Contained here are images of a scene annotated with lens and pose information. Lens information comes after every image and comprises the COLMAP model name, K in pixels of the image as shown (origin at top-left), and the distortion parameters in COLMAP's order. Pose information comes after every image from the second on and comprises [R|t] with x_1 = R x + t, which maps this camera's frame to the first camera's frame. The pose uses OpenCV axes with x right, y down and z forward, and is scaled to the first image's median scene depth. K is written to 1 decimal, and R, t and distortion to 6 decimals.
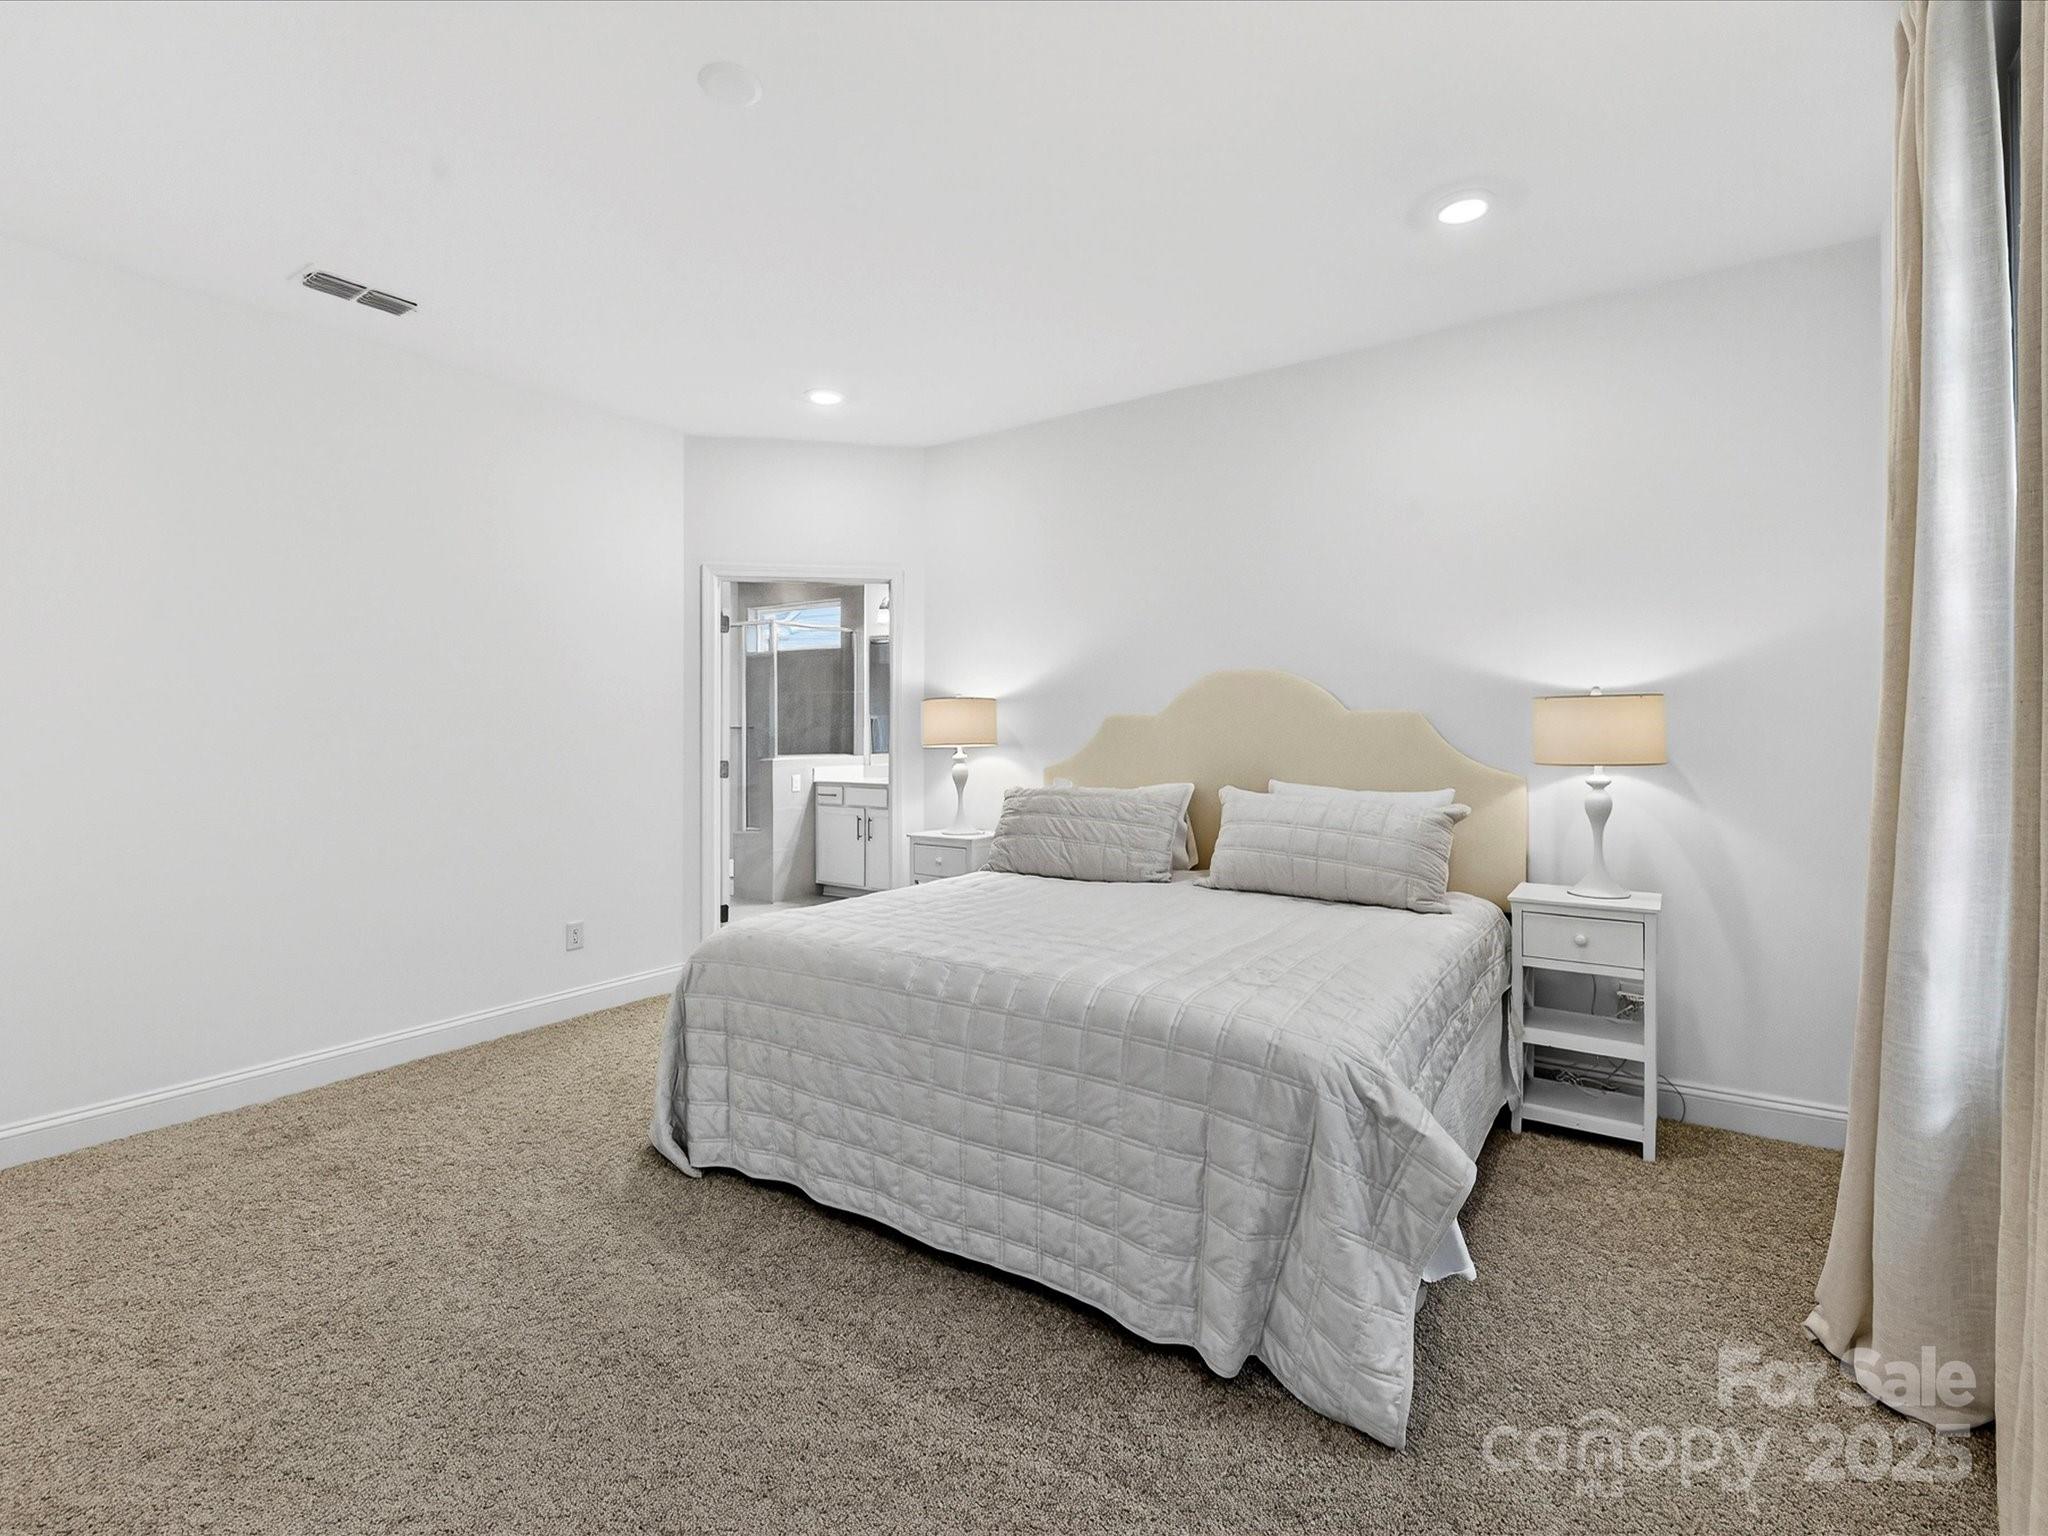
lens RADIAL K [[918.0, 0, 1024.0], [0, 918.0, 768.0], [0, 0, 1]] dist [0.000324, -0.000067]
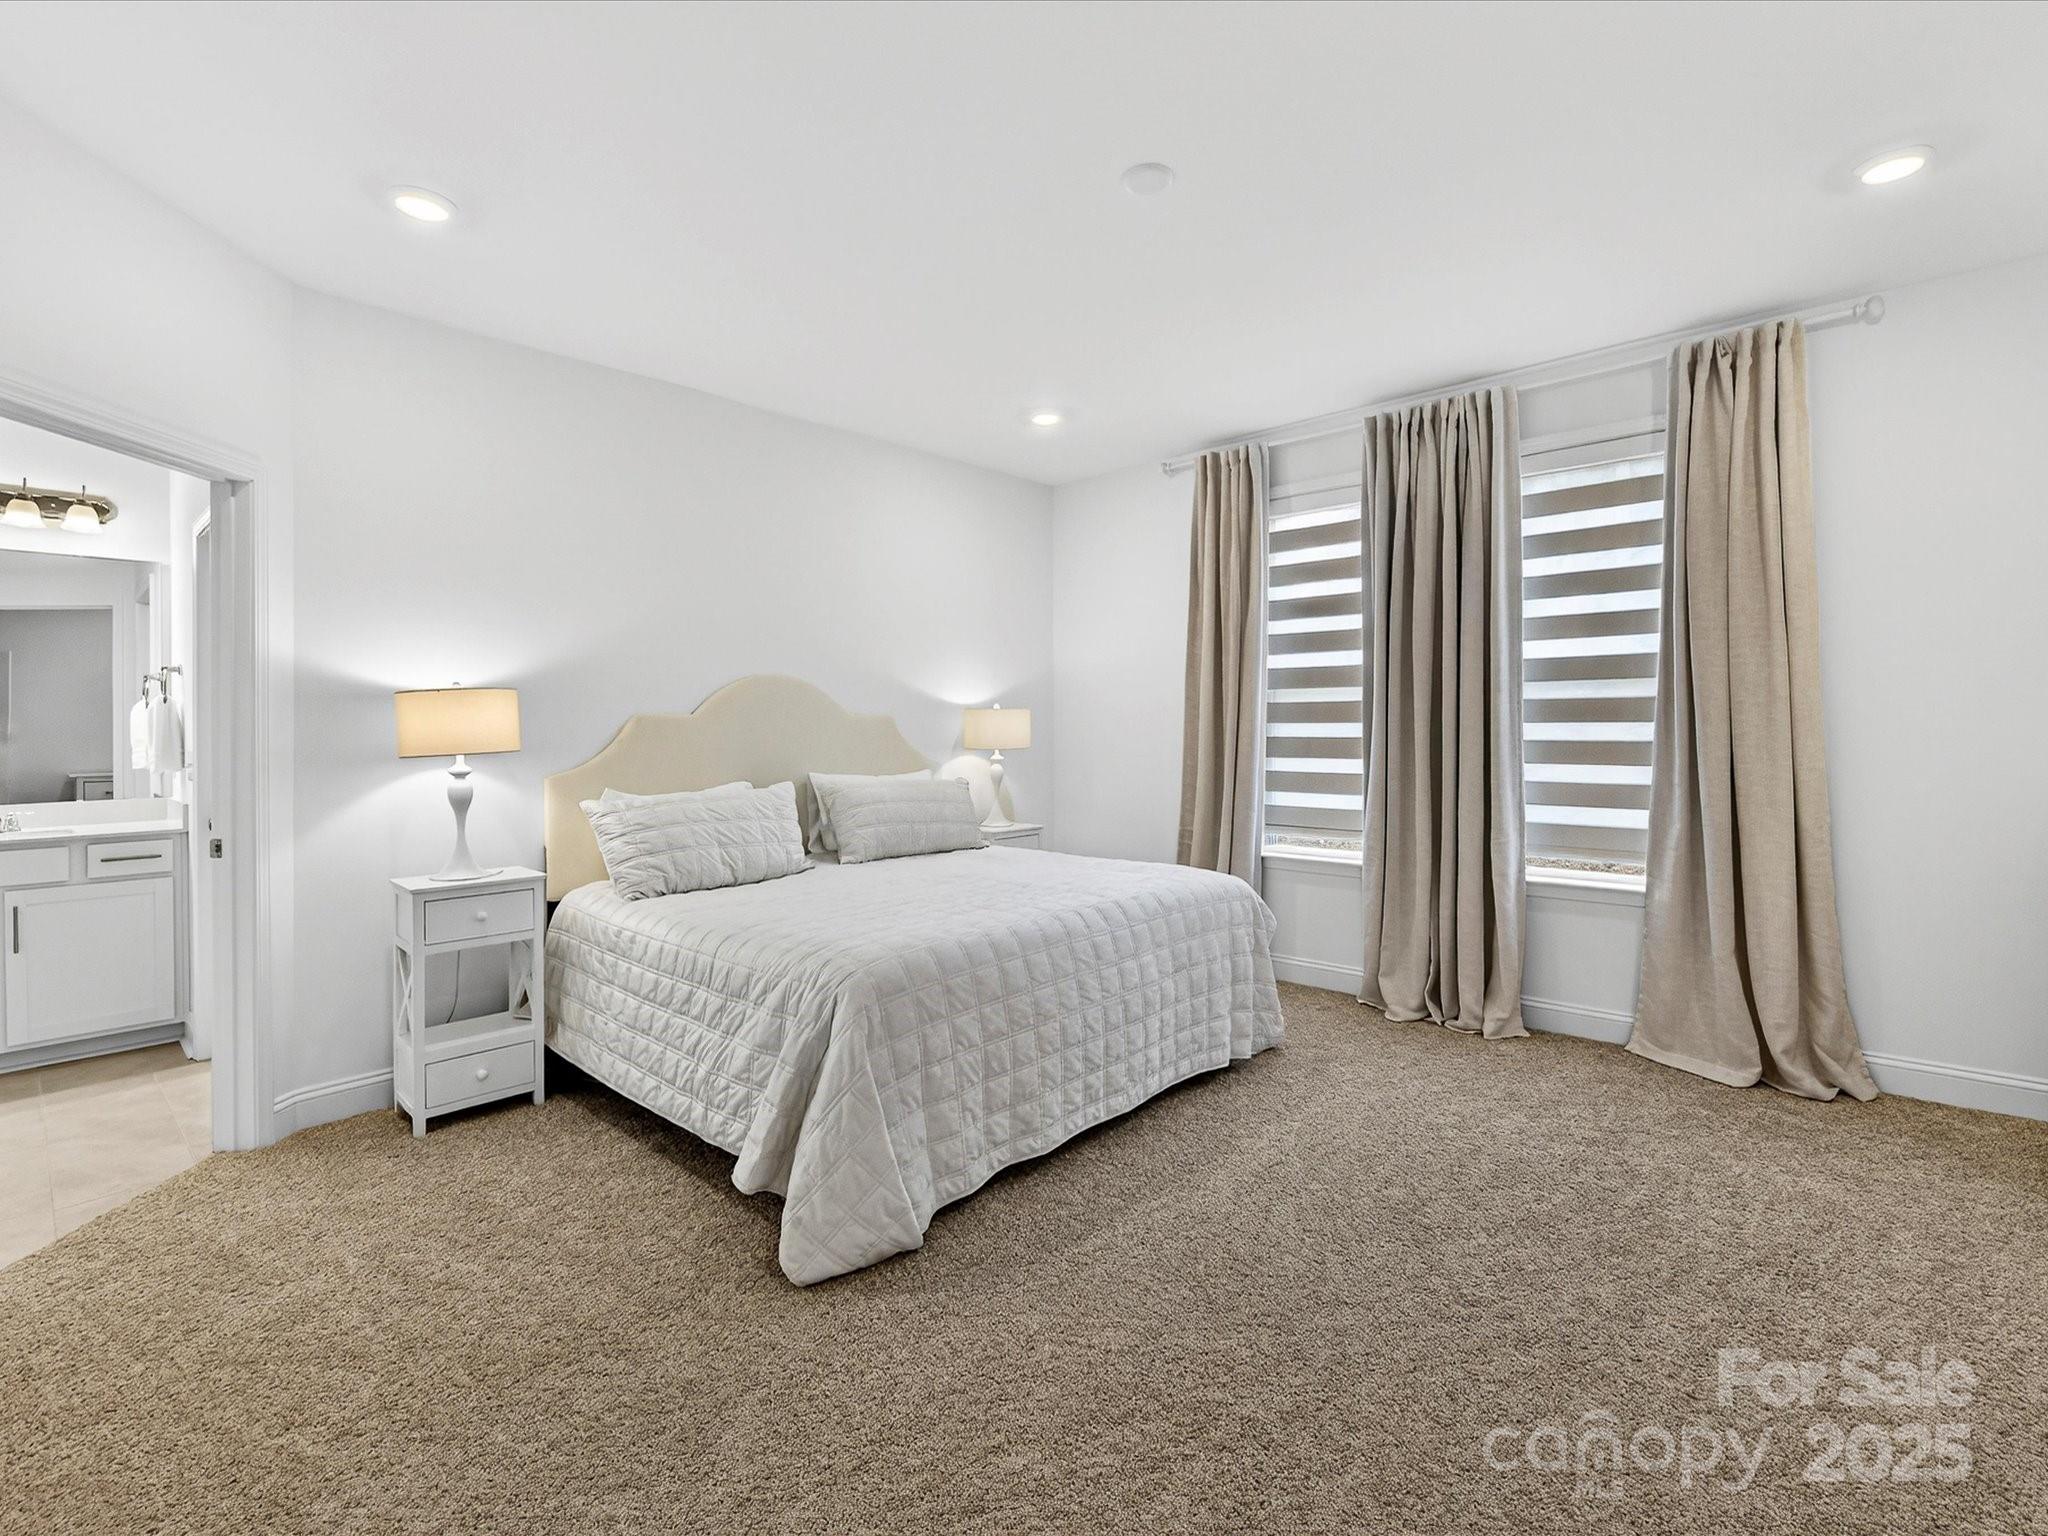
lens RADIAL K [[948.0, 0, 1024.5], [0, 948.0, 739.4], [0, 0, 1]] dist [-0.000400, -0.000493]
pose [[0.153175, -0.015540, 0.988077, -0.737066], [0.031874, 0.999434, 0.010778, -0.027851], [-0.987685, 0.029843, 0.153583, 0.445606]]
